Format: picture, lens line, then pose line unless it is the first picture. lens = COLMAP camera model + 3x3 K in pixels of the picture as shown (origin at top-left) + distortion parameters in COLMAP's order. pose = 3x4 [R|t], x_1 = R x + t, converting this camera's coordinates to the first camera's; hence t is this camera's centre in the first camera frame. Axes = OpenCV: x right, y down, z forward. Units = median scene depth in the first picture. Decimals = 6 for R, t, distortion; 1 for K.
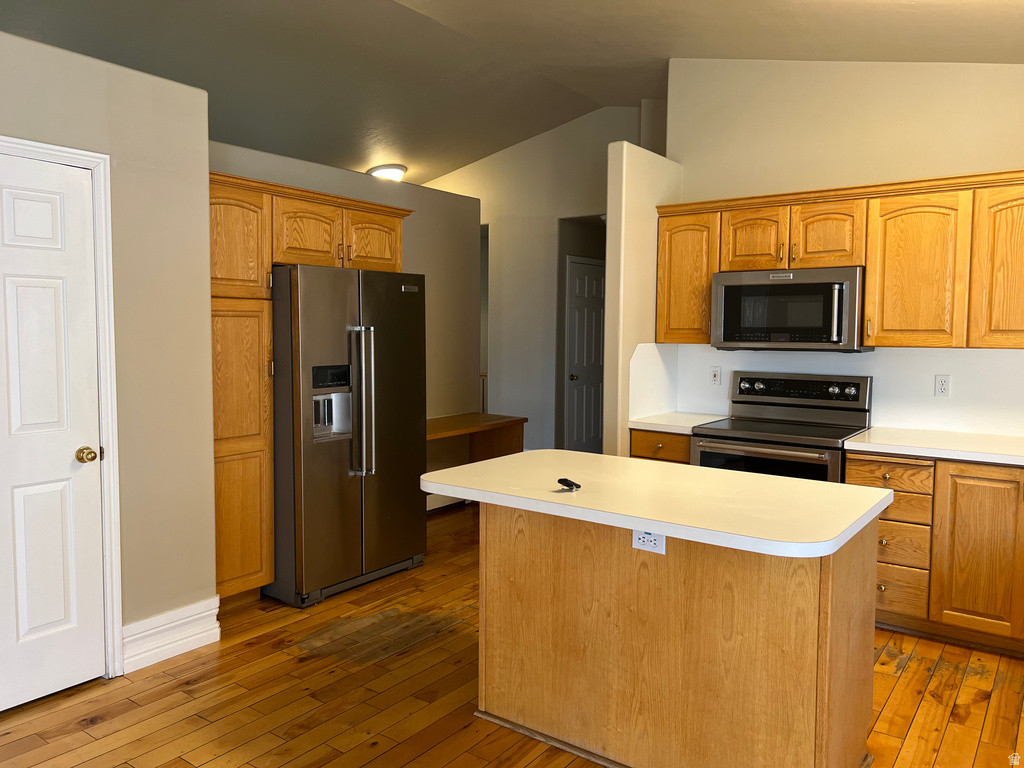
lens RADIAL K [[761.7, 0, 512.5], [0, 761.7, 383.0], [0, 0, 1]] dist [0.035428, -0.040626]
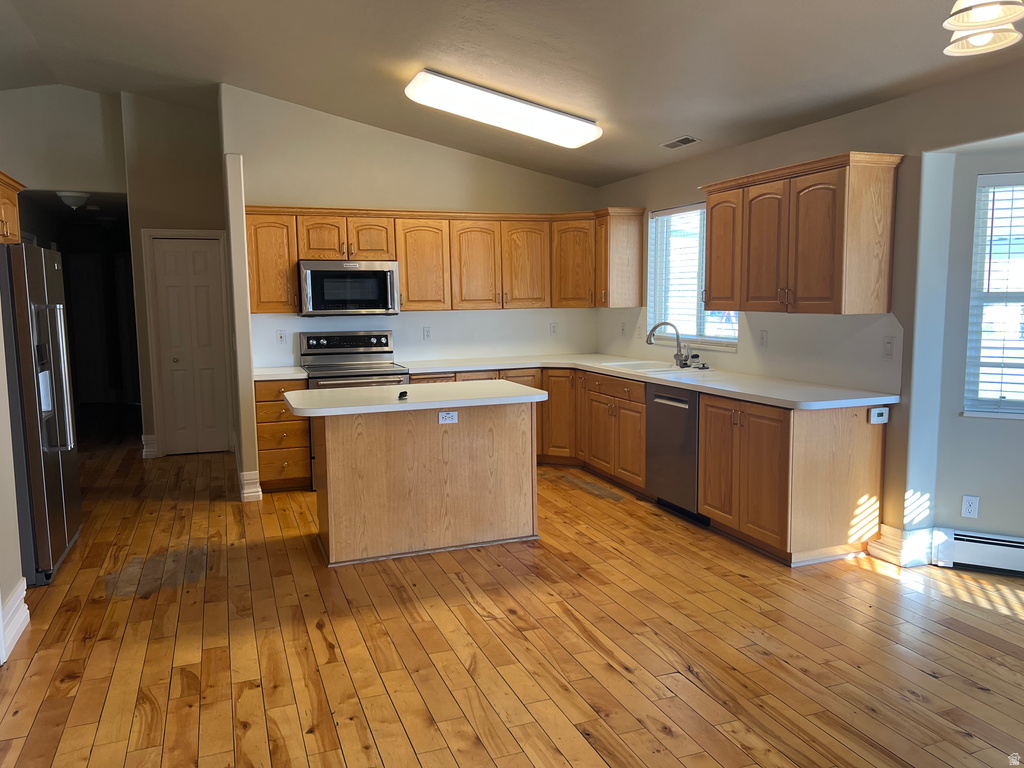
lens RADIAL K [[761.7, 0, 515.8], [0, 761.7, 384.8], [0, 0, 1]] dist [0.035428, -0.040626]
pose [[0.544088, -0.107513, 0.832111, -0.800944], [0.075836, 0.993998, 0.078843, -0.001507], [-0.835594, 0.020206, 0.548976, -0.085342]]
